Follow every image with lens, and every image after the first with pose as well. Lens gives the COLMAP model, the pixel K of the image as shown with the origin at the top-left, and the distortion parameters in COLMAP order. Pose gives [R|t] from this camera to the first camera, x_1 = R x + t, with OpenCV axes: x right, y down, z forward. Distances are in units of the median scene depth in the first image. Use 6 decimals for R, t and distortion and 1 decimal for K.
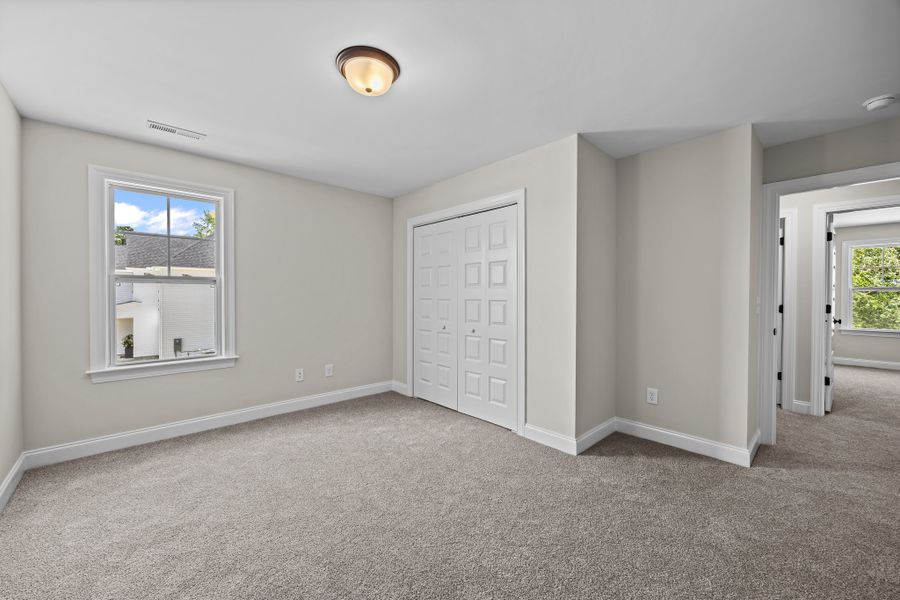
lens RADIAL K [[349.1, 0, 447.3], [0, 349.1, 300.3], [0, 0, 1]] dist [-0.002404, -0.000057]
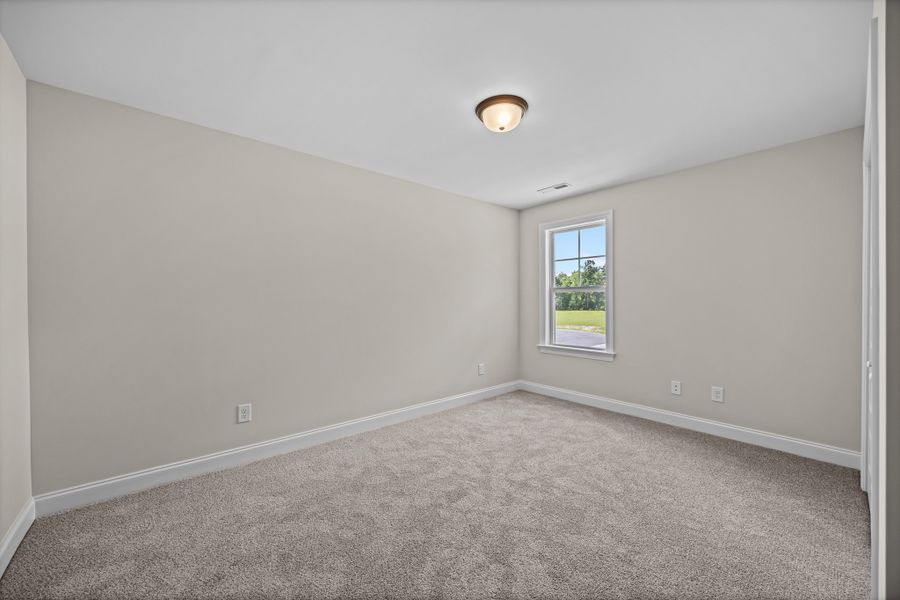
lens RADIAL K [[349.1, 0, 447.3], [0, 349.1, 300.3], [0, 0, 1]] dist [-0.002404, -0.000057]
pose [[-0.048285, 0.000616, -0.998833, 0.616145], [-0.005148, 0.999986, 0.000865, -0.013198], [0.998820, 0.005184, -0.048281, 0.538399]]
